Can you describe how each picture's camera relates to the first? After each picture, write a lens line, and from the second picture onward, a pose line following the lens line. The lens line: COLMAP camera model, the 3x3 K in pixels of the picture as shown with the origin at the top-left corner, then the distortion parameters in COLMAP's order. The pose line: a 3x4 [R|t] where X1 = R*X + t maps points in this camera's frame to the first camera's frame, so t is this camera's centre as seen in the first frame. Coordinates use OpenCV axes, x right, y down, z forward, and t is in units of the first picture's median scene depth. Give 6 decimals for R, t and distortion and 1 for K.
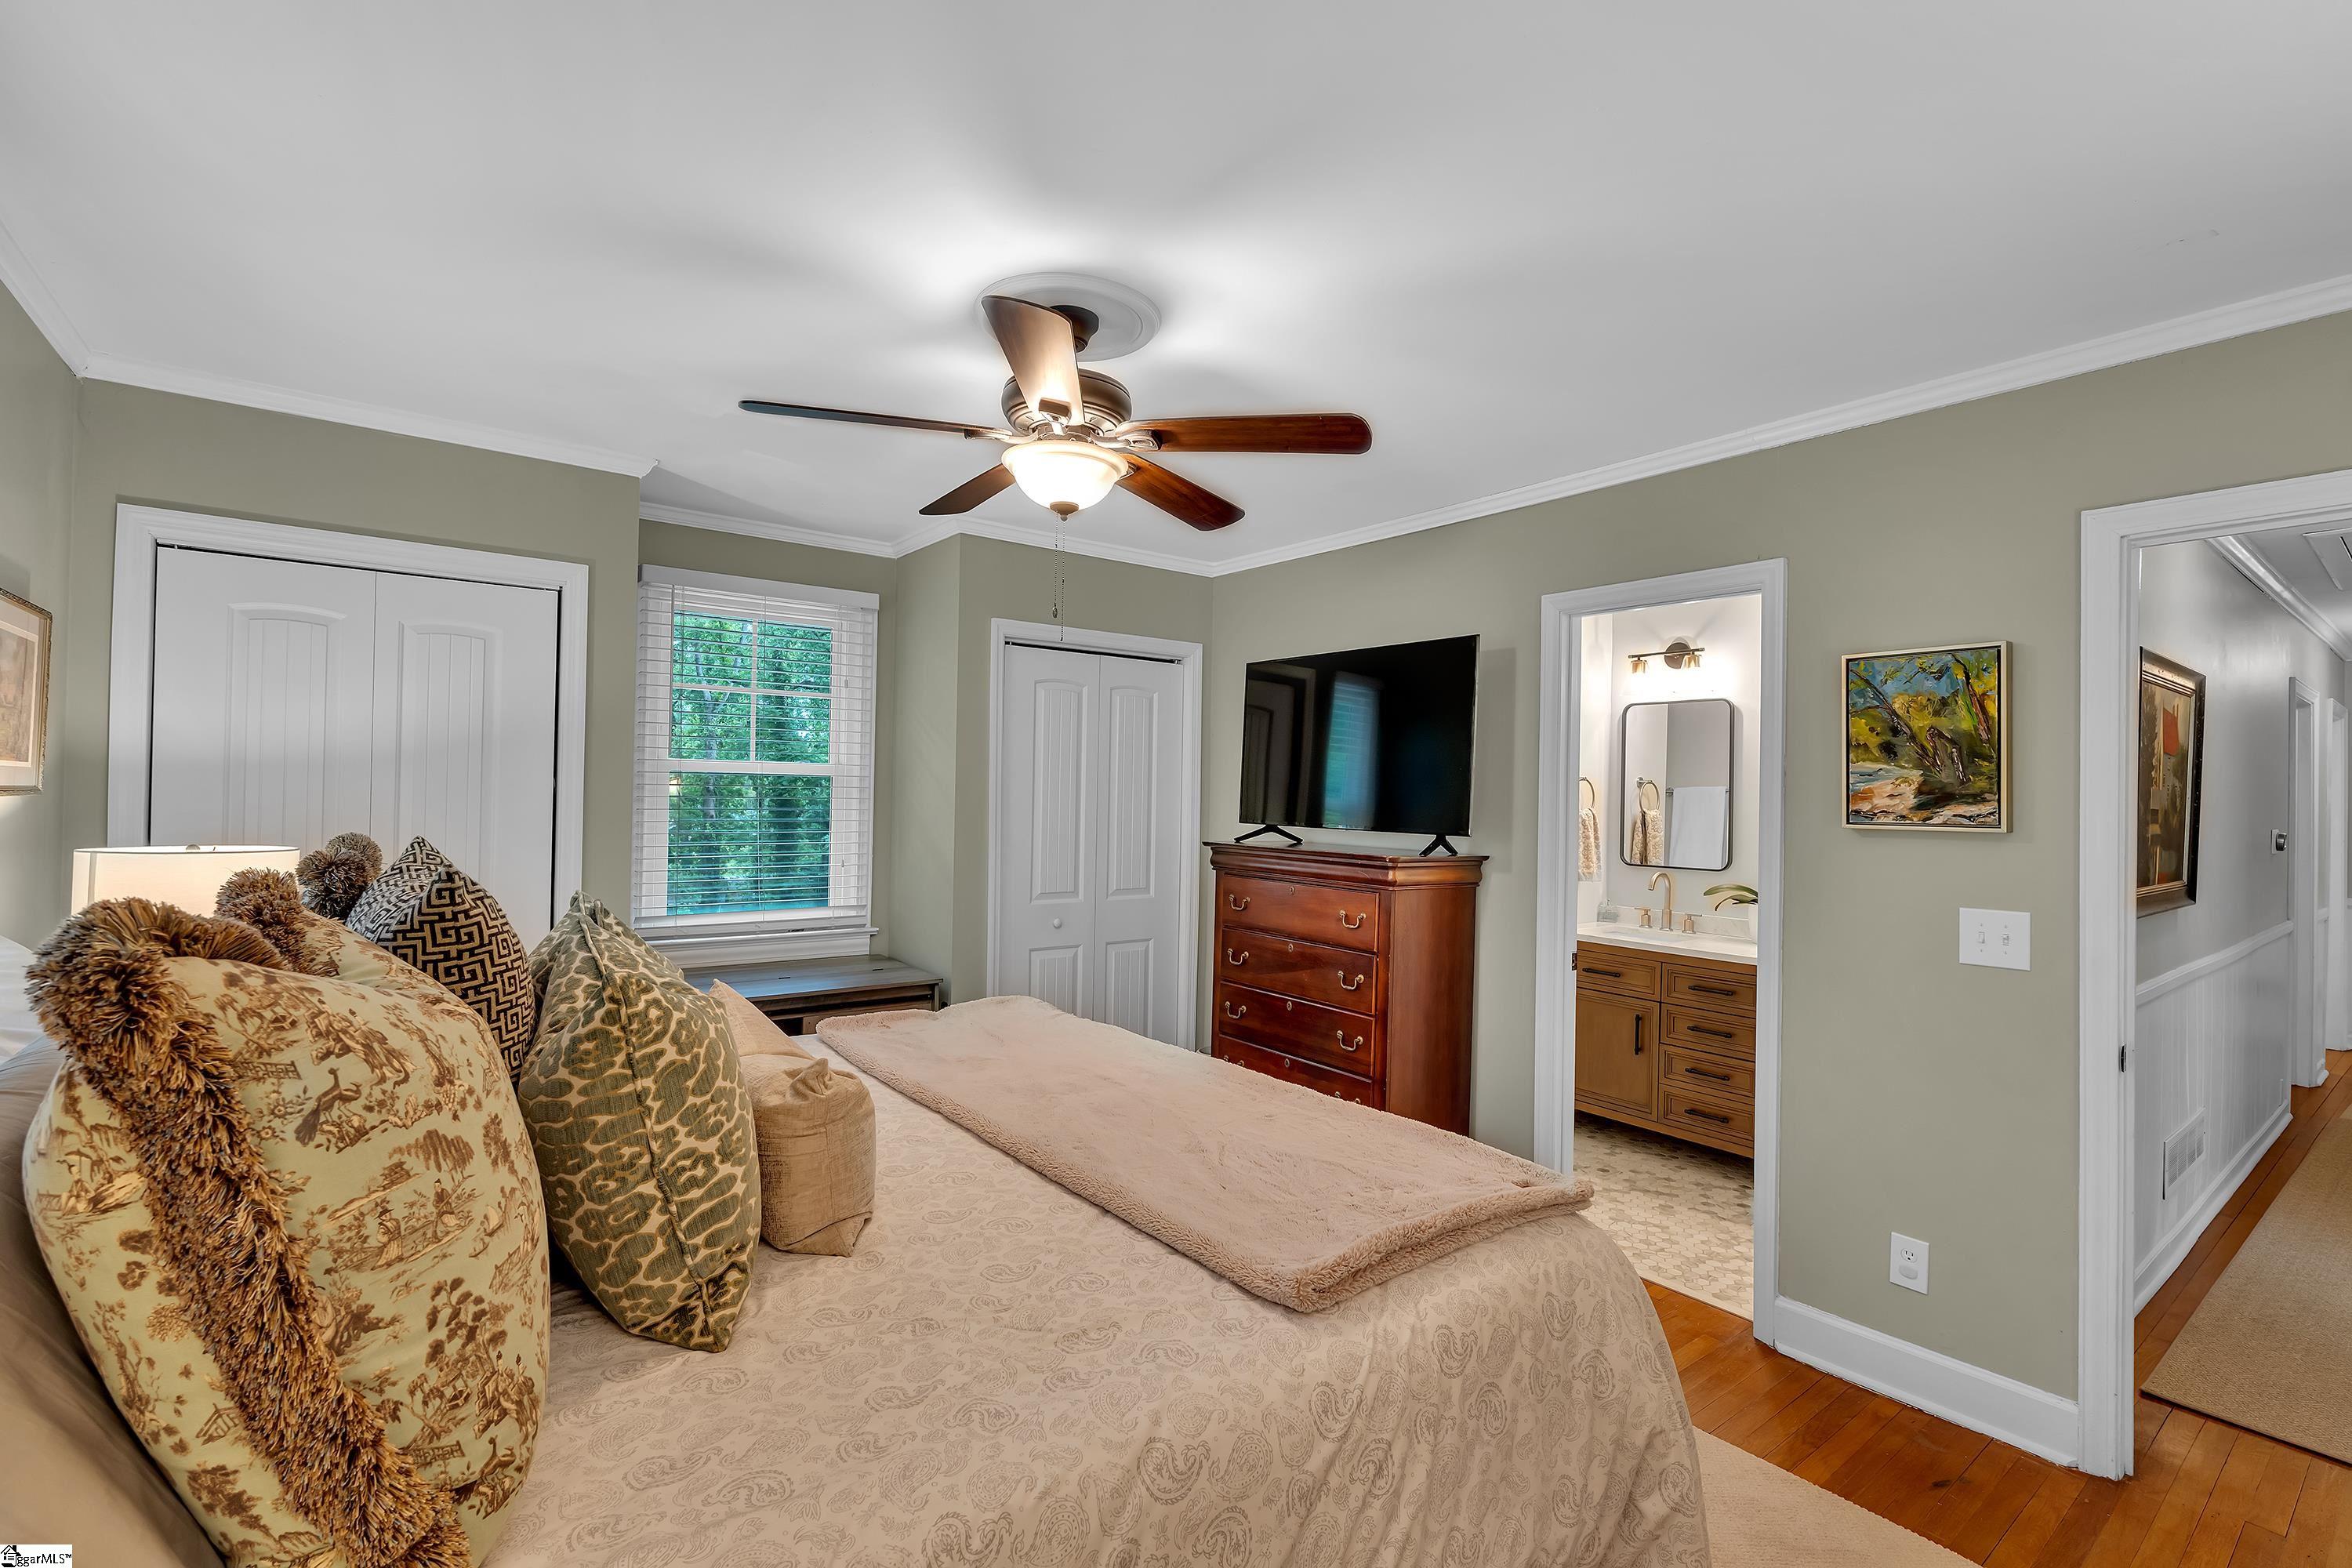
lens RADIAL K [[1025.1, 0, 1184.0], [0, 1025.1, 787.4], [0, 0, 1]] dist [-0.008675, 0.000988]
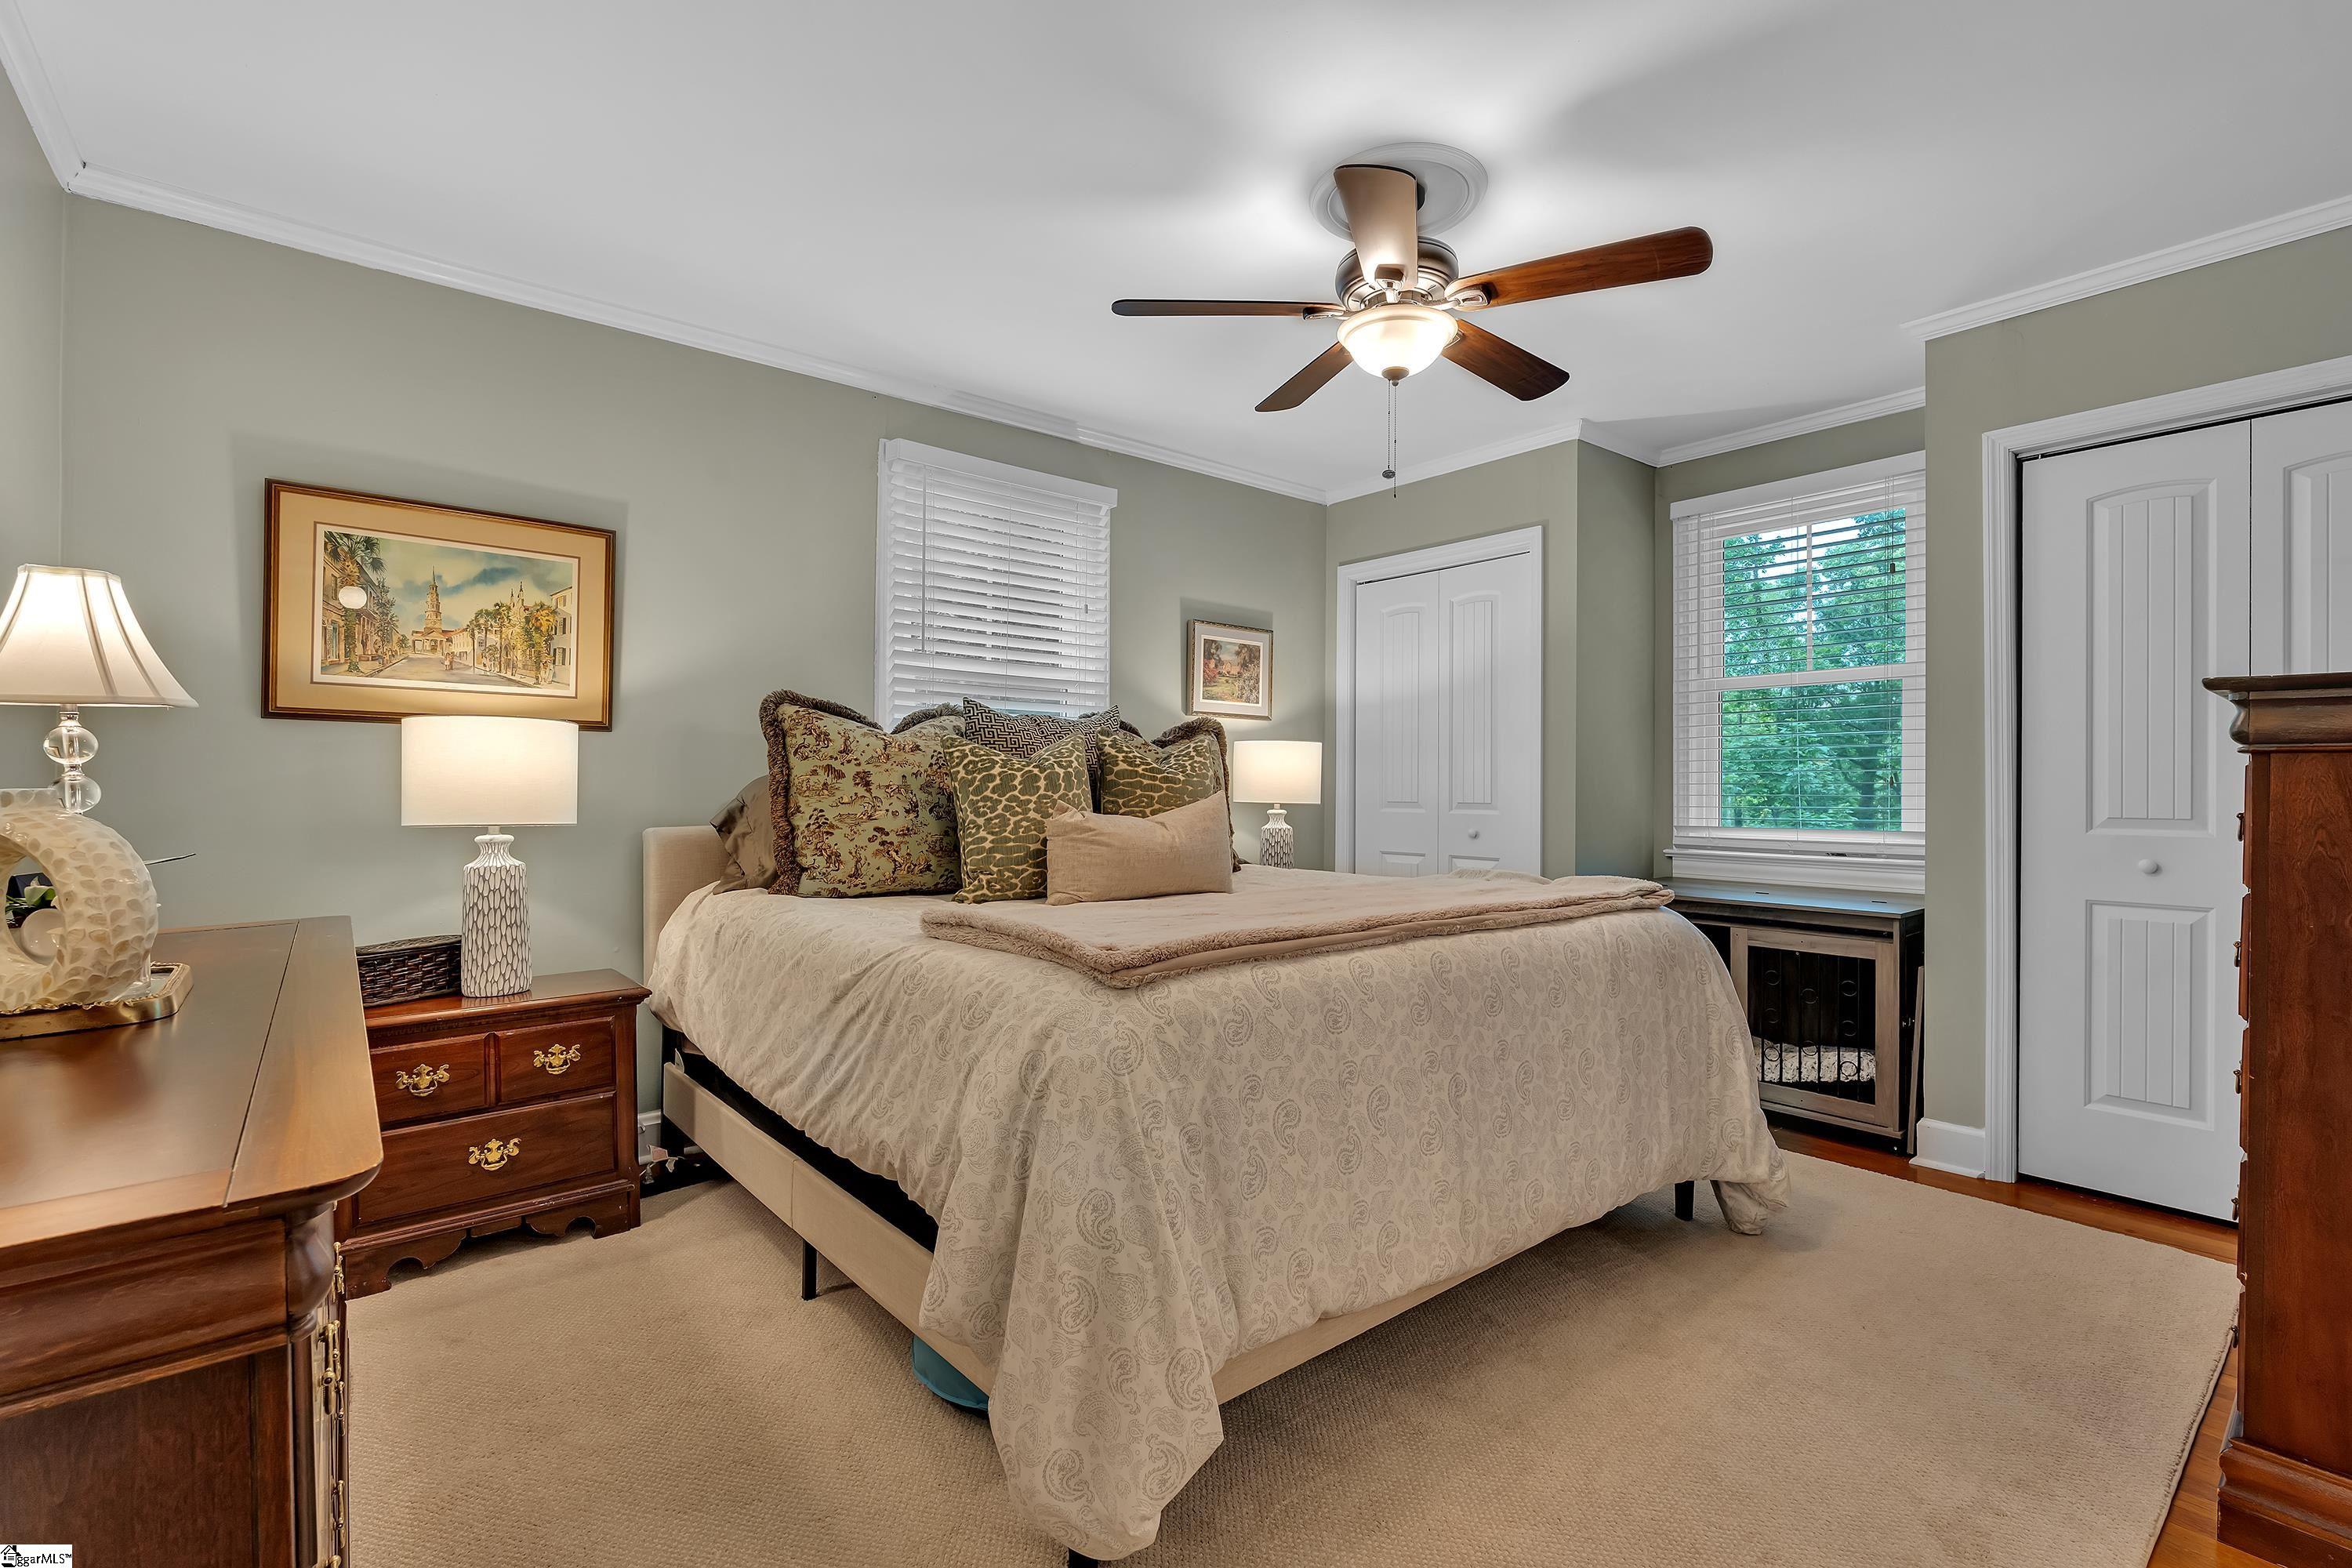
lens RADIAL K [[1025.1, 0, 1176.3], [0, 1025.1, 783.0], [0, 0, 1]] dist [-0.008675, 0.000988]
pose [[0.052665, -0.018583, -0.998439, 1.703638], [0.005145, 0.999819, -0.018337, 0.316120], [0.998599, -0.004171, 0.052752, 1.310596]]
